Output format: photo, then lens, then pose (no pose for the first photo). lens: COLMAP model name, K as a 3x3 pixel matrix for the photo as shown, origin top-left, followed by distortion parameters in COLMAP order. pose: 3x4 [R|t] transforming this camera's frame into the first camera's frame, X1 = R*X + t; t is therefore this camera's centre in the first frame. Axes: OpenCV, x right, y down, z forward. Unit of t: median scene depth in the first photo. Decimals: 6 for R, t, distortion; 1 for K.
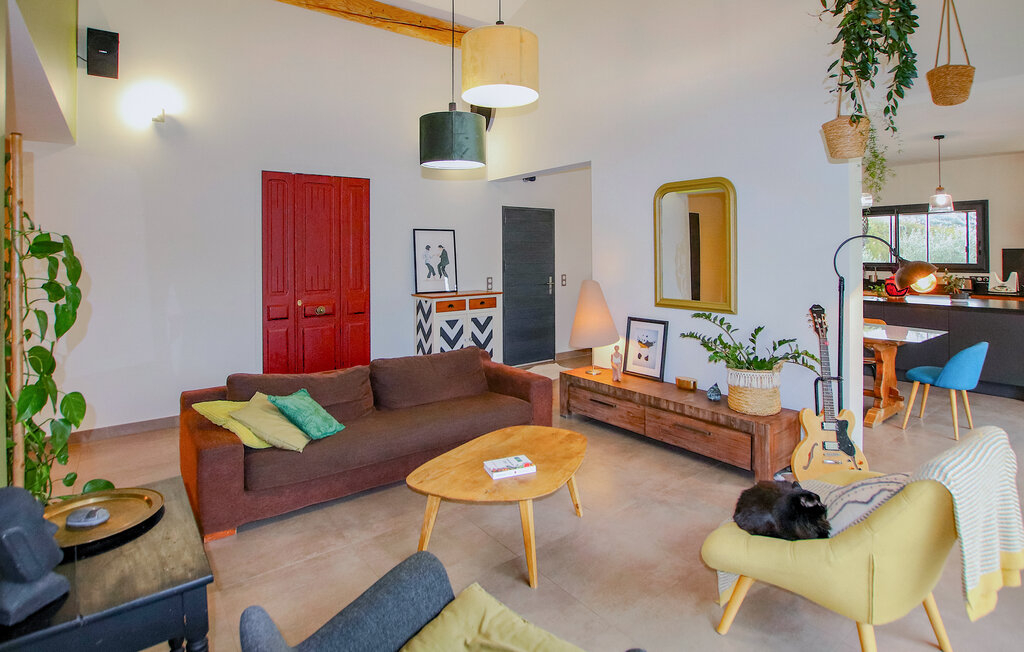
lens RADIAL K [[526.9, 0, 512.1], [0, 526.9, 251.6], [0, 0, 1]] dist [-0.025602, -0.000443]
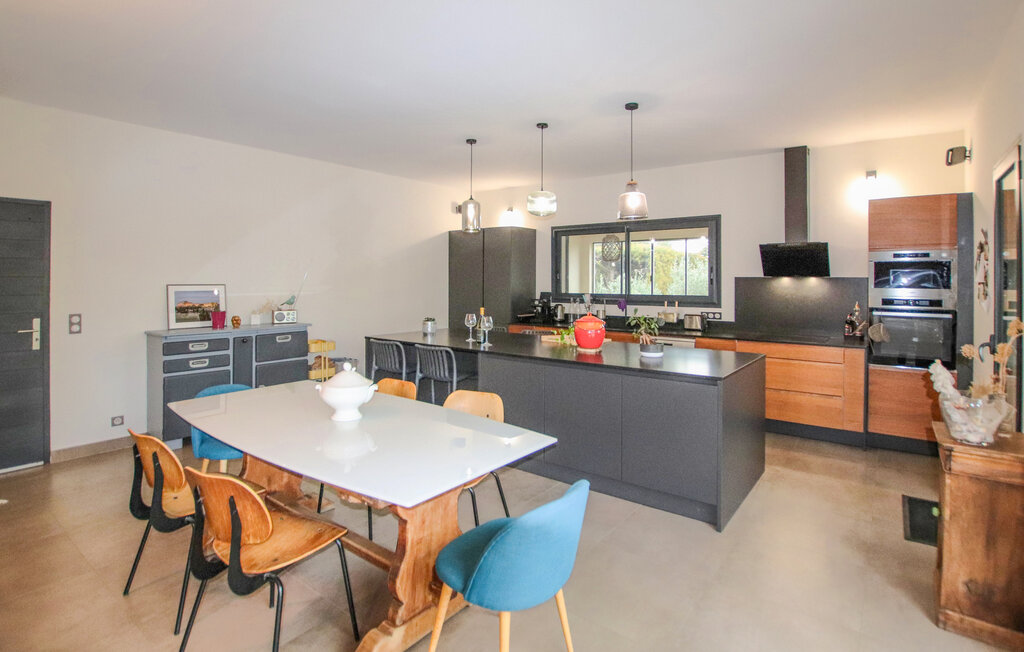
lens RADIAL K [[514.1, 0, 513.5], [0, 514.1, 279.9], [0, 0, 1]] dist [-0.022618, 0.000011]
pose [[0.964429, 0.008566, 0.264204, 0.732350], [-0.009051, 0.999959, 0.000619, 0.002224], [-0.264188, -0.002988, 0.964467, 0.585664]]
